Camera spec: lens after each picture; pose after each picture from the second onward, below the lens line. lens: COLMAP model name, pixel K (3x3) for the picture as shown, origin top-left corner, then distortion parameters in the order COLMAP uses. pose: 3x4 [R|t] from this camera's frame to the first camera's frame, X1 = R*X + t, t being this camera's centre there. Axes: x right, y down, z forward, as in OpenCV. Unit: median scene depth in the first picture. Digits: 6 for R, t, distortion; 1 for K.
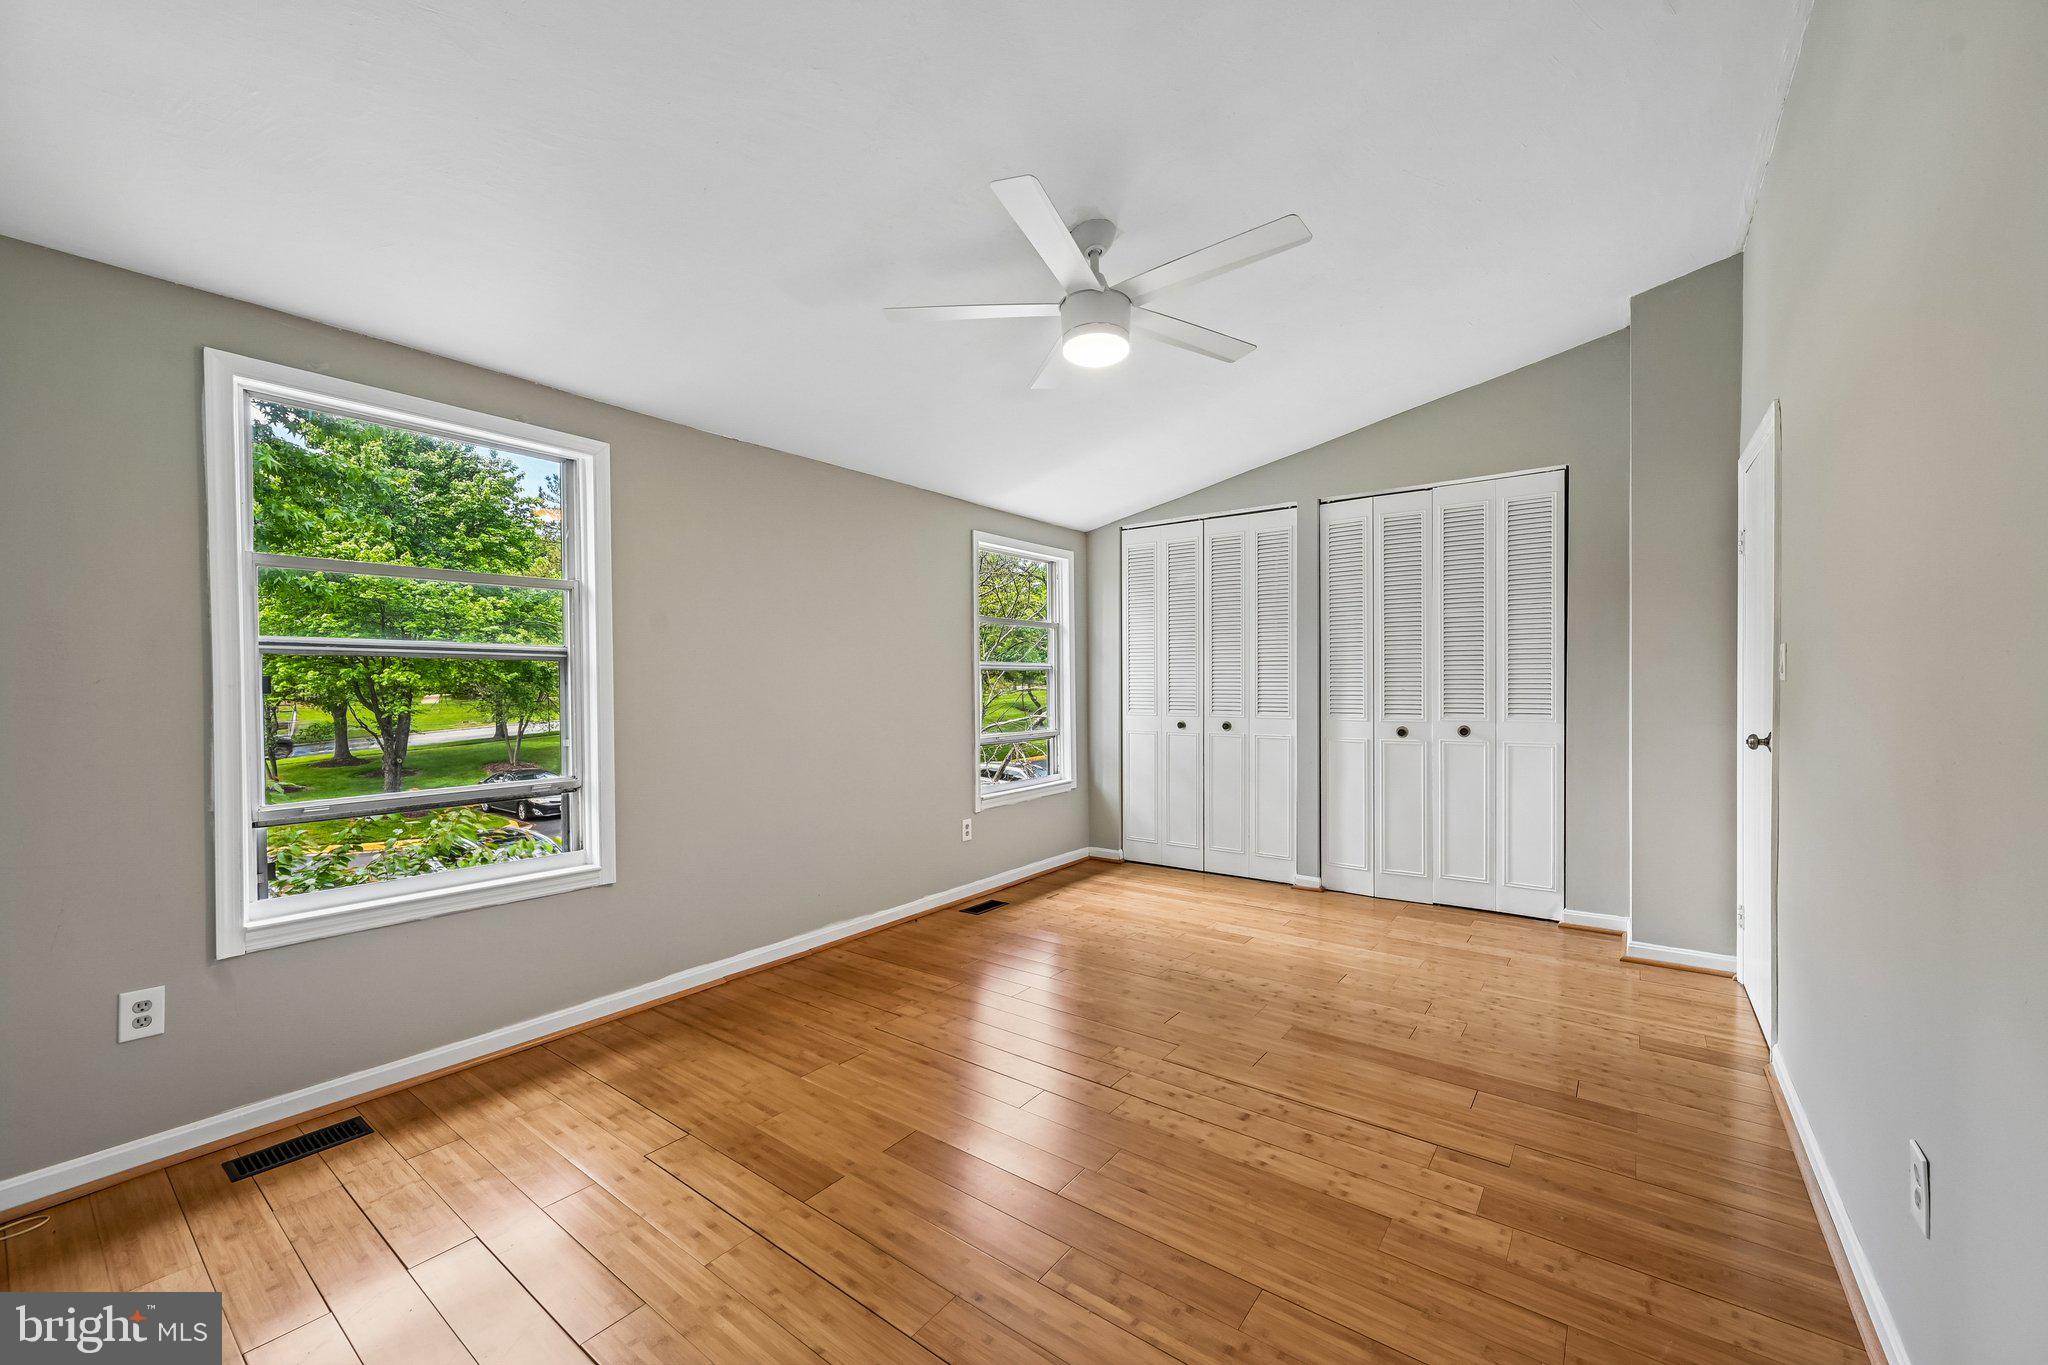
lens RADIAL K [[804.8, 0, 1034.6], [0, 804.8, 684.1], [0, 0, 1]] dist [-0.001266, 0.000243]
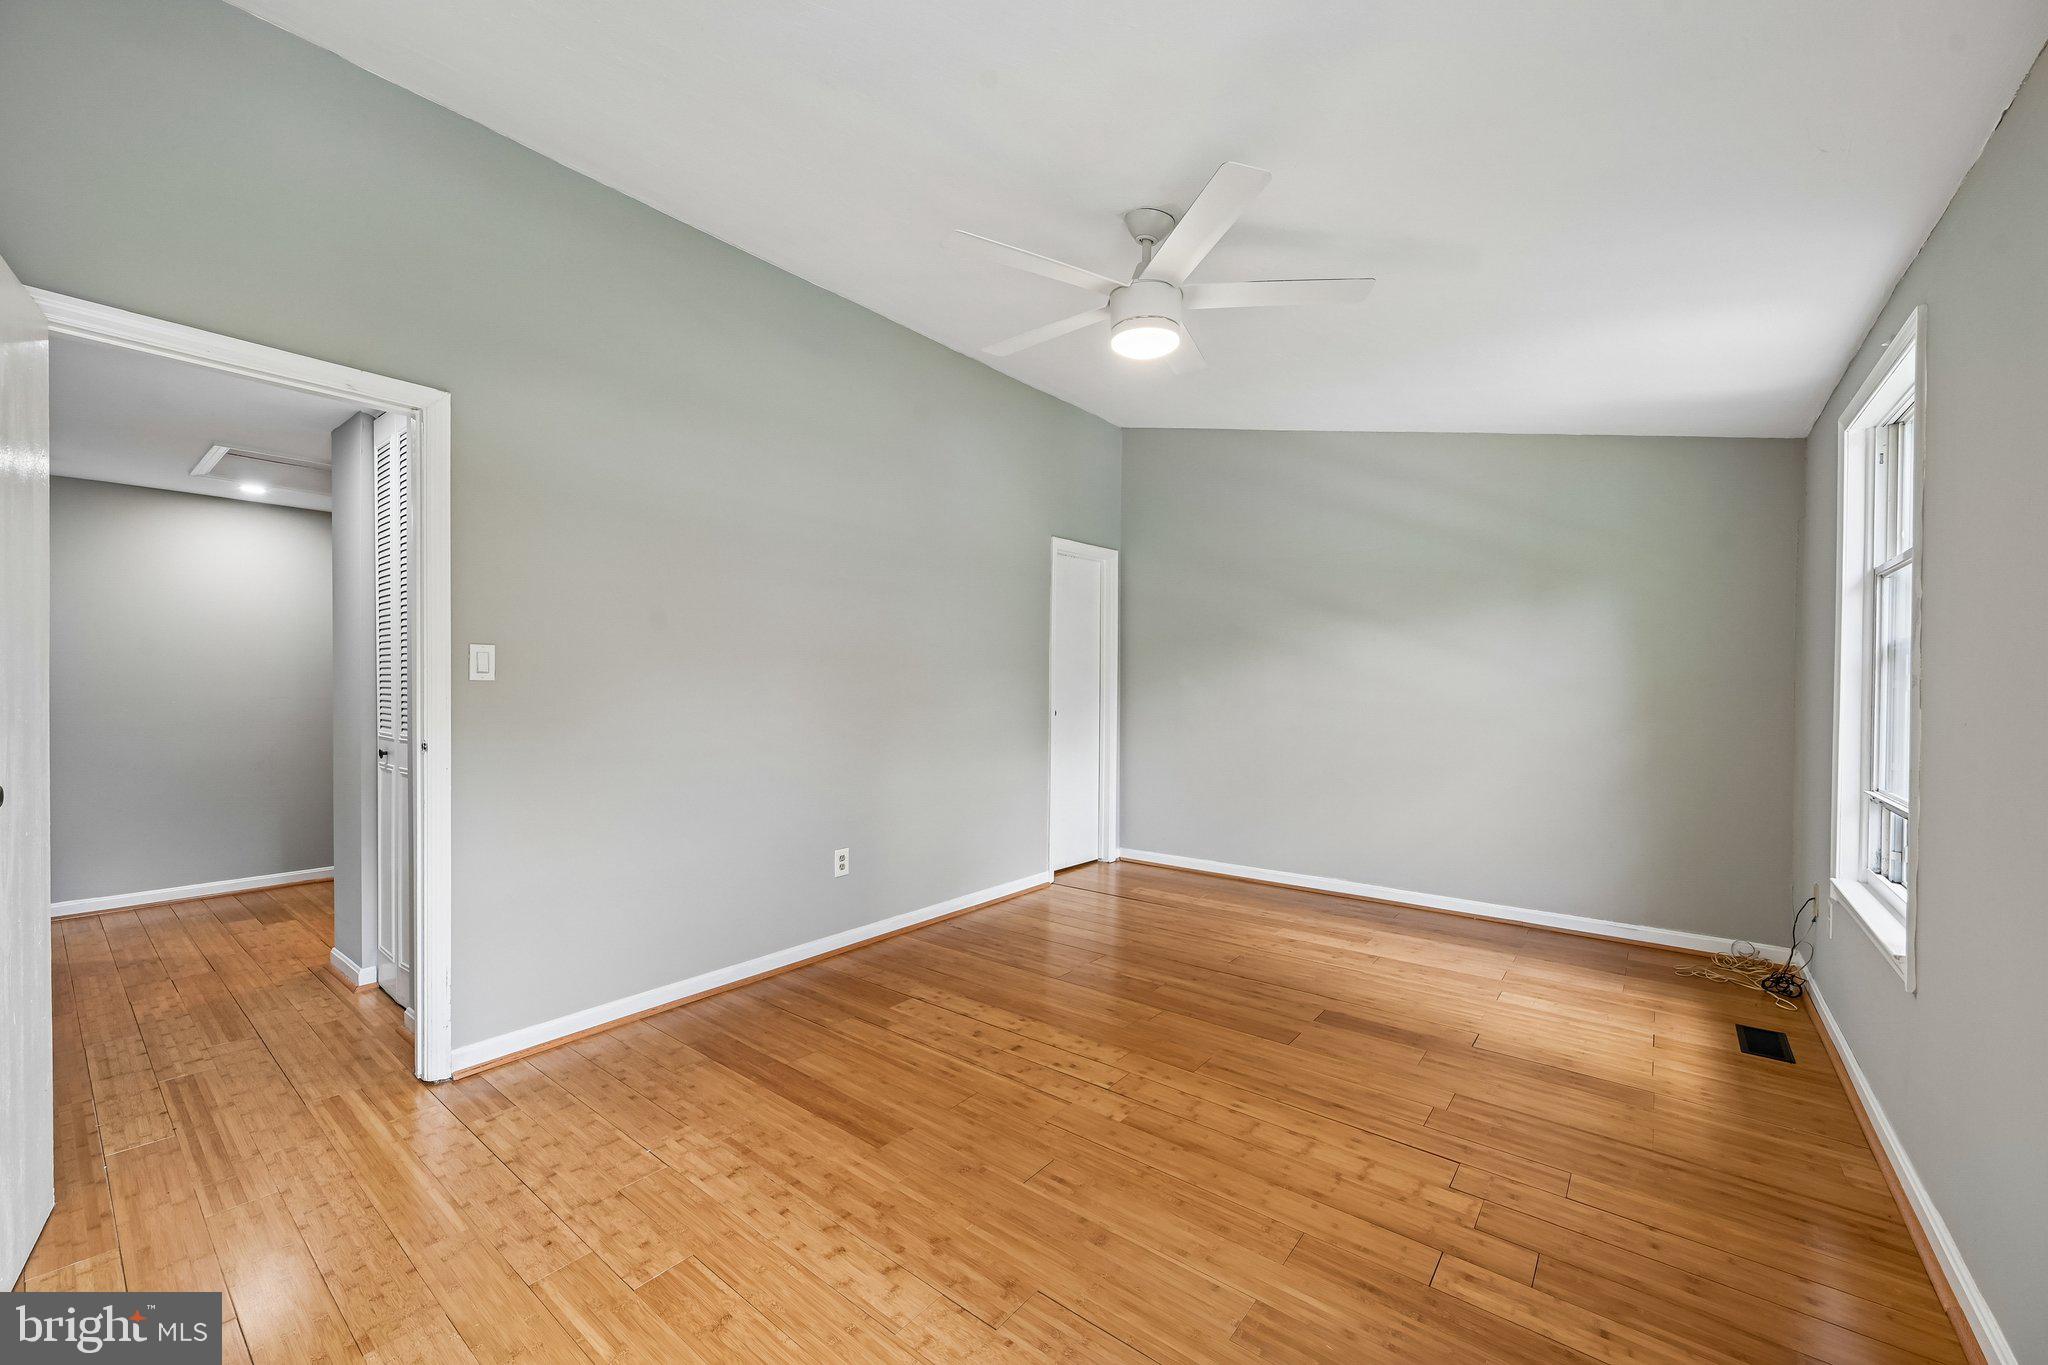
lens RADIAL K [[804.8, 0, 1034.1], [0, 804.8, 684.2], [0, 0, 1]] dist [-0.001266, 0.000243]
pose [[-0.999671, 0.002027, 0.025559, 0.149972], [0.002042, 0.999998, 0.000566, 0.000776], [-0.025558, 0.000618, -0.999673, 1.609013]]
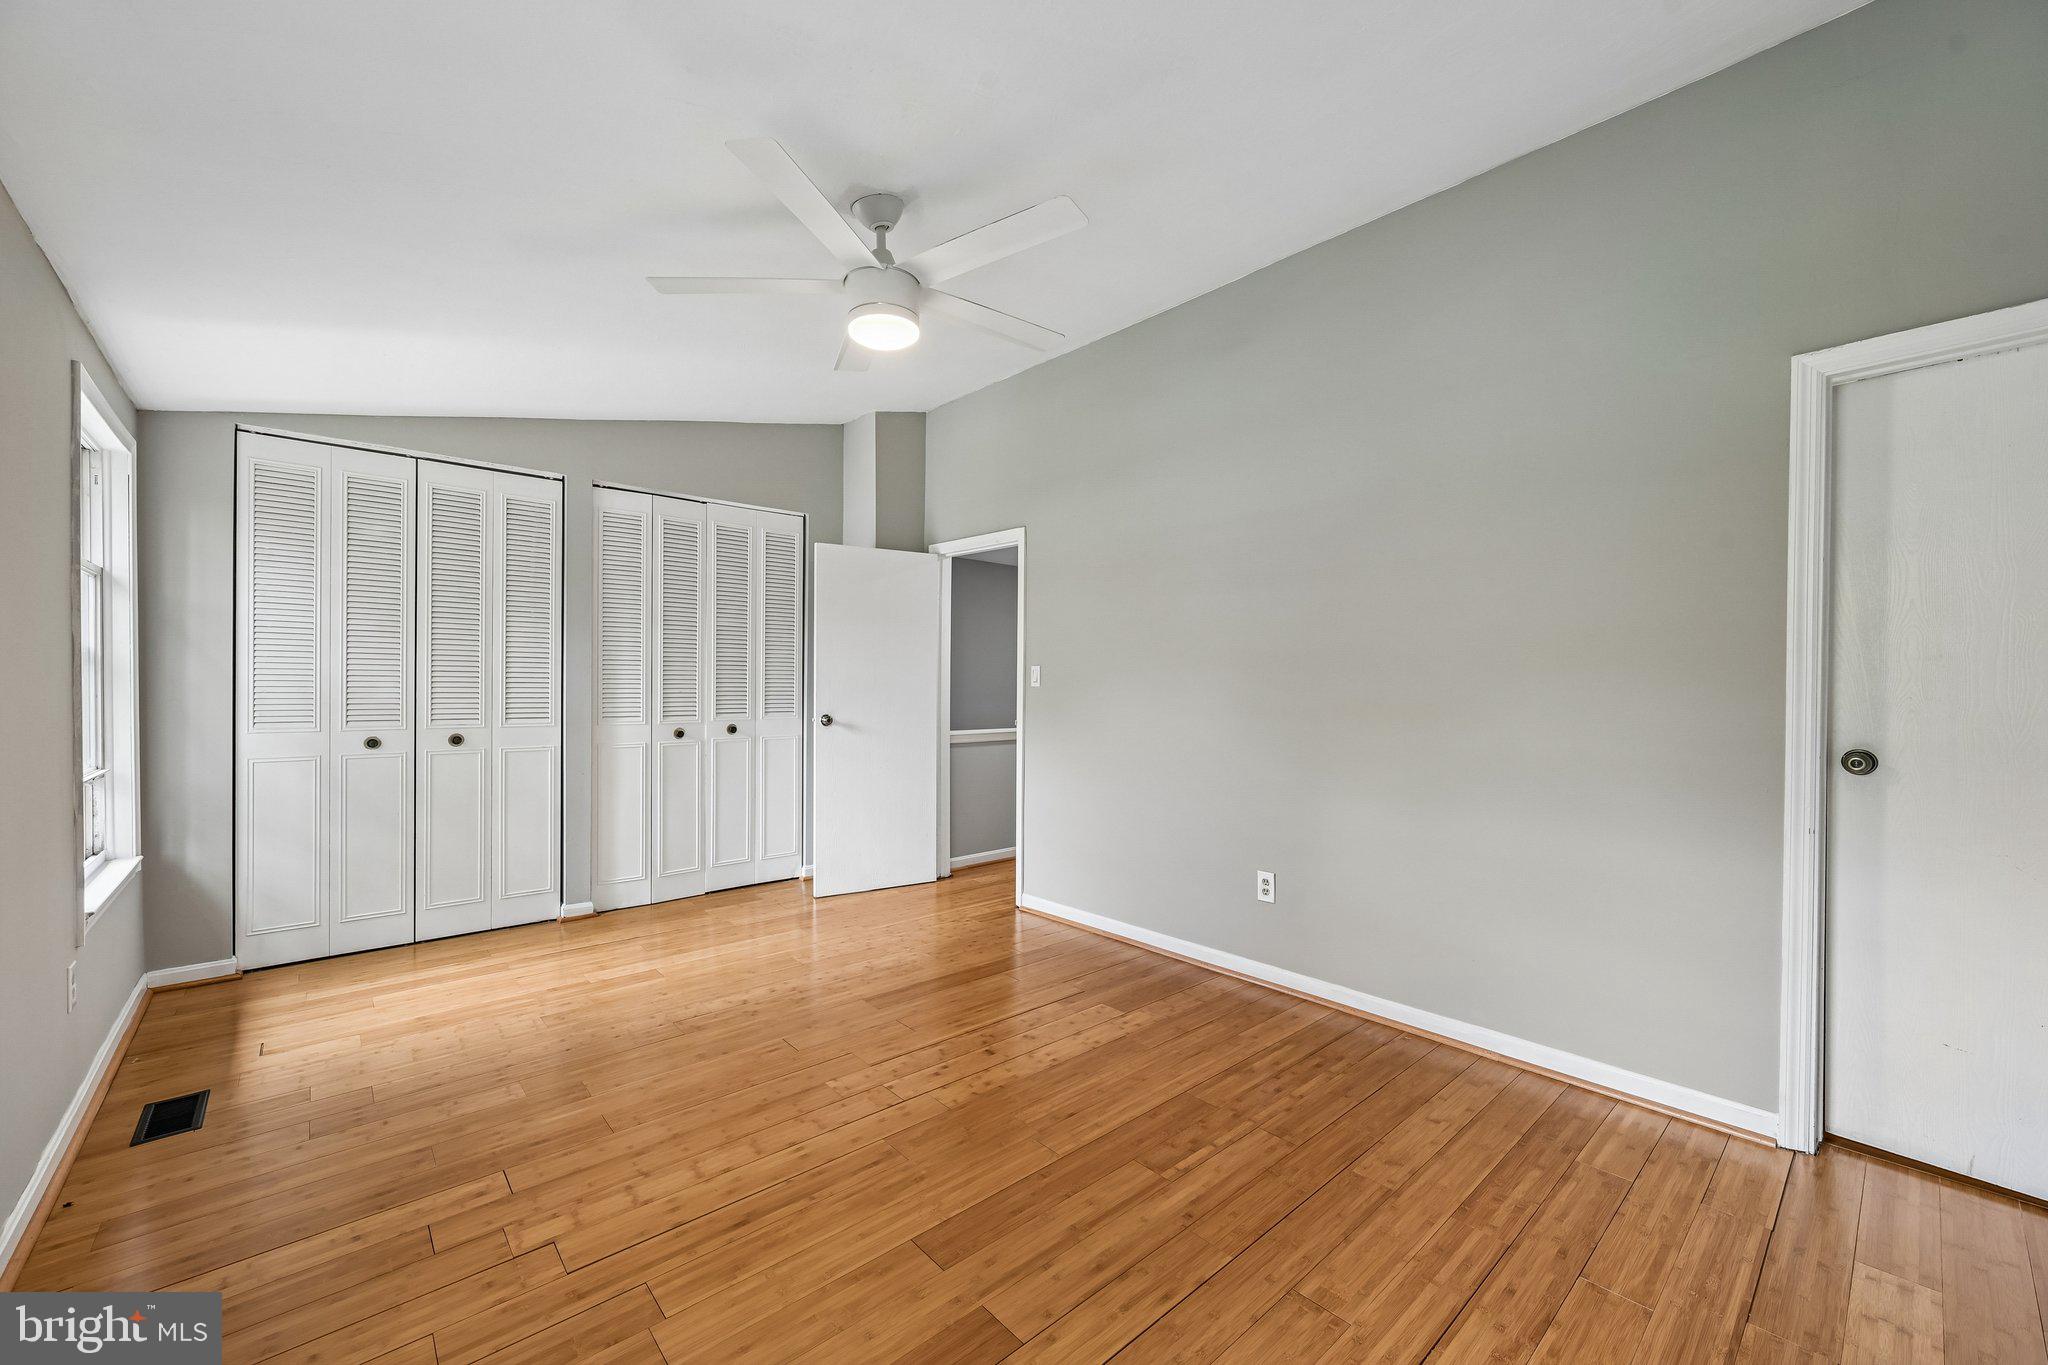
lens RADIAL K [[804.8, 0, 1031.5], [0, 804.8, 690.0], [0, 0, 1]] dist [-0.001266, 0.000243]
pose [[0.198013, 0.001138, 0.980199, -0.656223], [-0.005881, 0.999983, 0.000027, 0.002362], [-0.980182, -0.005770, 0.198017, 0.520980]]
